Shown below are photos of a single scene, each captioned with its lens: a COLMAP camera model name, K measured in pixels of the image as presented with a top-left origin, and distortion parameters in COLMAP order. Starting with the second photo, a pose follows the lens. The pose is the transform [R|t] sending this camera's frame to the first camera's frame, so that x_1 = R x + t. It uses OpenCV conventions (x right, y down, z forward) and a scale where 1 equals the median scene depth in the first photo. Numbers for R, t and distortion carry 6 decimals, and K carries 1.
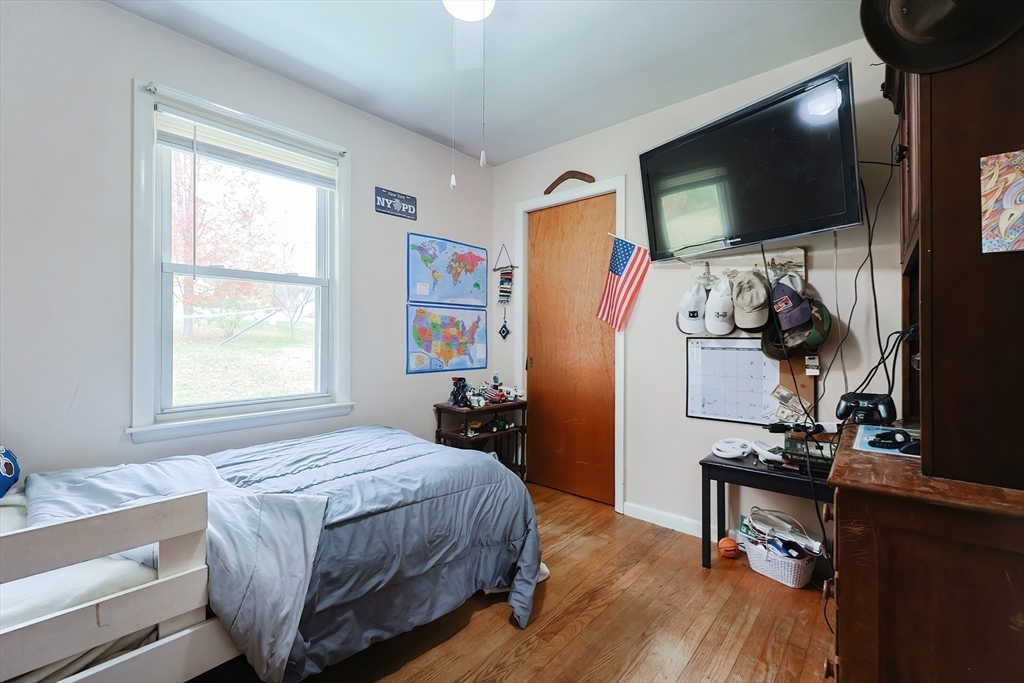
lens RADIAL K [[428.2, 0, 512.0], [0, 428.2, 341.5], [0, 0, 1]] dist [0.001109, 0.000036]
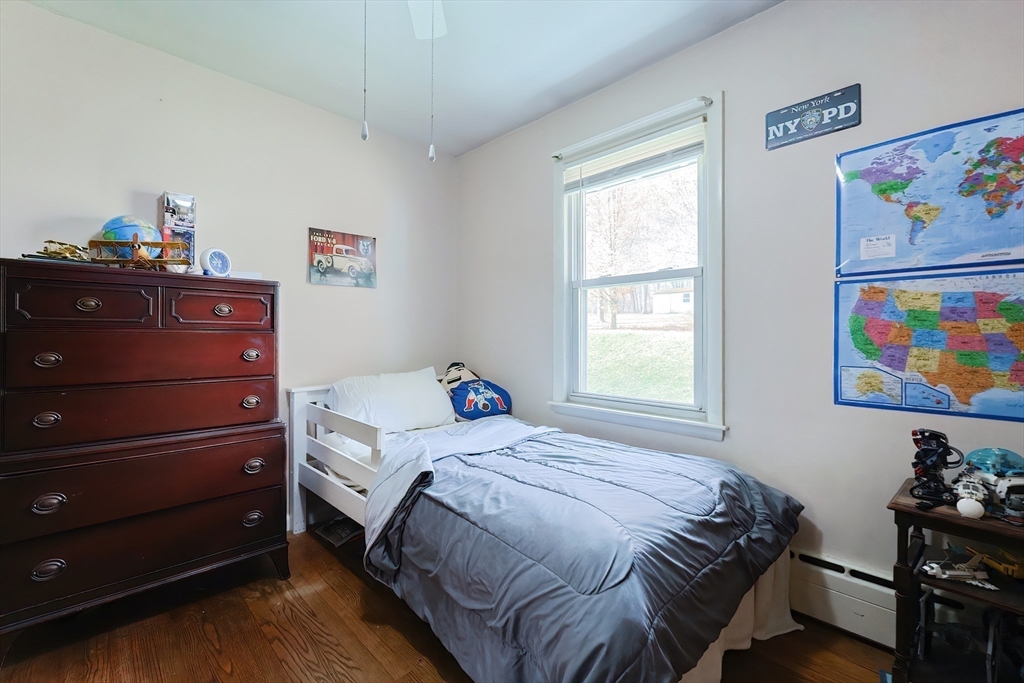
lens RADIAL K [[433.7, 0, 515.9], [0, 433.7, 338.7], [0, 0, 1]] dist [0.000371, -0.000015]
pose [[-0.055090, 0.001770, -0.998480, 0.378824], [-0.017562, 0.999842, 0.002742, -0.005449], [0.998327, 0.017686, -0.055050, 0.648692]]
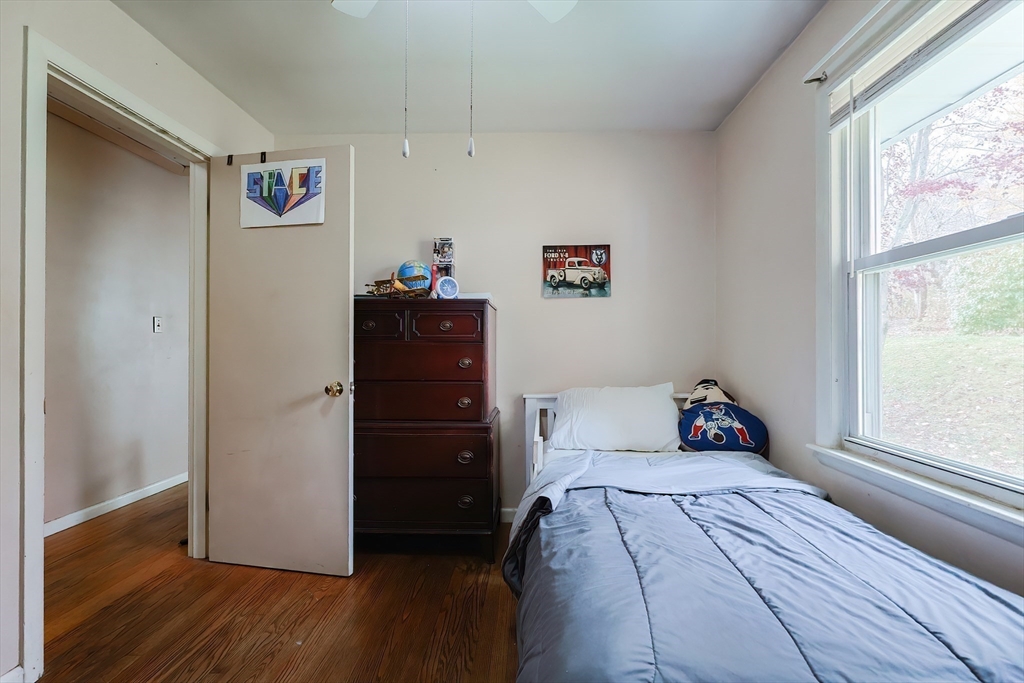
lens RADIAL K [[436.2, 0, 523.2], [0, 436.2, 345.0], [0, 0, 1]] dist [0.000394, 0.000067]
pose [[-0.756411, -0.006665, -0.654063, 0.164803], [-0.015327, 0.999854, 0.007538, -0.012068], [0.653917, 0.015727, -0.756403, 0.887847]]
